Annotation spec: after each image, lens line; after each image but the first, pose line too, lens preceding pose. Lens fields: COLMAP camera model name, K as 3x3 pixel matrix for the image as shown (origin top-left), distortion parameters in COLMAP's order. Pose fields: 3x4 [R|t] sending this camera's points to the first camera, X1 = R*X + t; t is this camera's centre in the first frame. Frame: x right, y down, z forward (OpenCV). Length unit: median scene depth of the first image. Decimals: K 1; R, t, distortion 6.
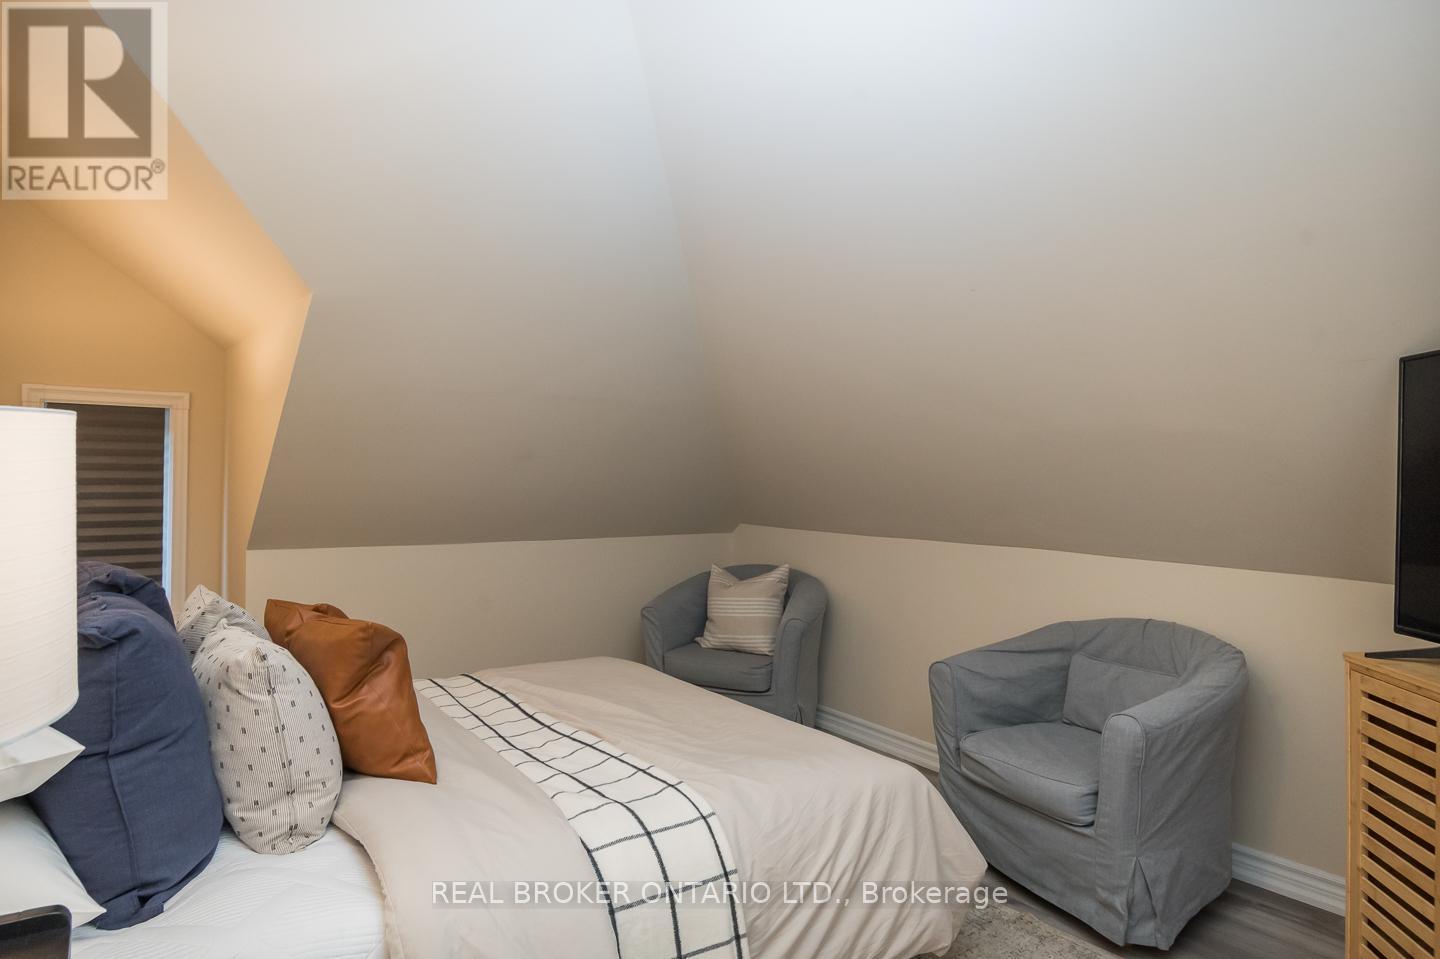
lens RADIAL K [[789.5, 0, 720.0], [0, 789.5, 479.5], [0, 0, 1]] dist [-0.000020, -0.015986]
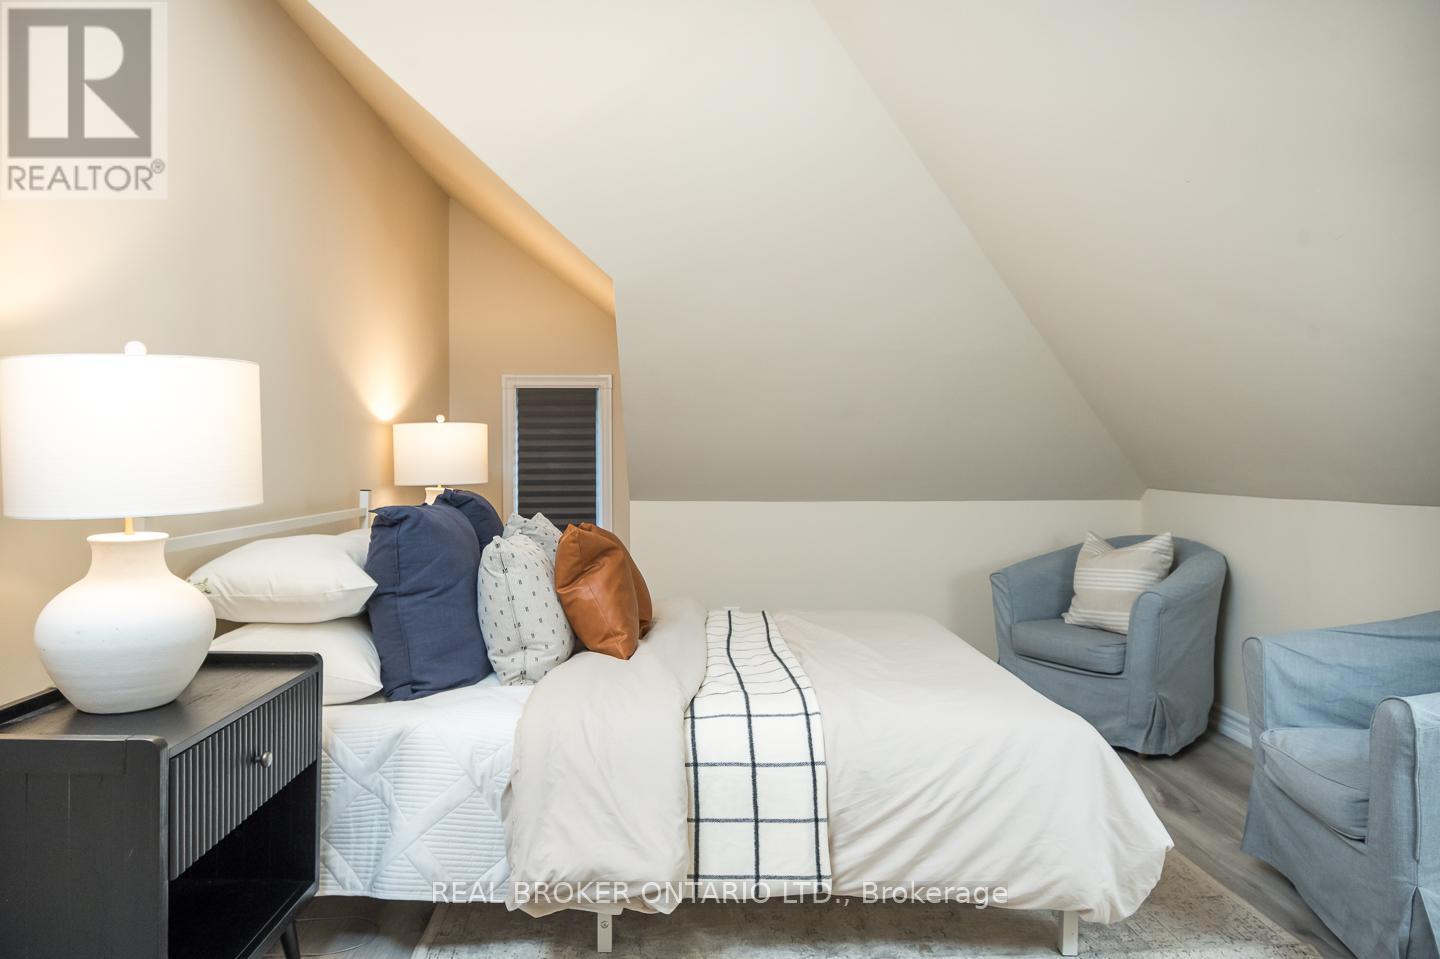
lens RADIAL K [[816.3, 0, 667.0], [0, 816.3, 462.2], [0, 0, 1]] dist [0.002949, -0.013573]
pose [[0.843604, -0.005262, -0.536941, 0.396156], [0.014456, 0.999812, 0.012916, 0.054003], [0.536772, -0.018658, 0.843521, -0.056566]]
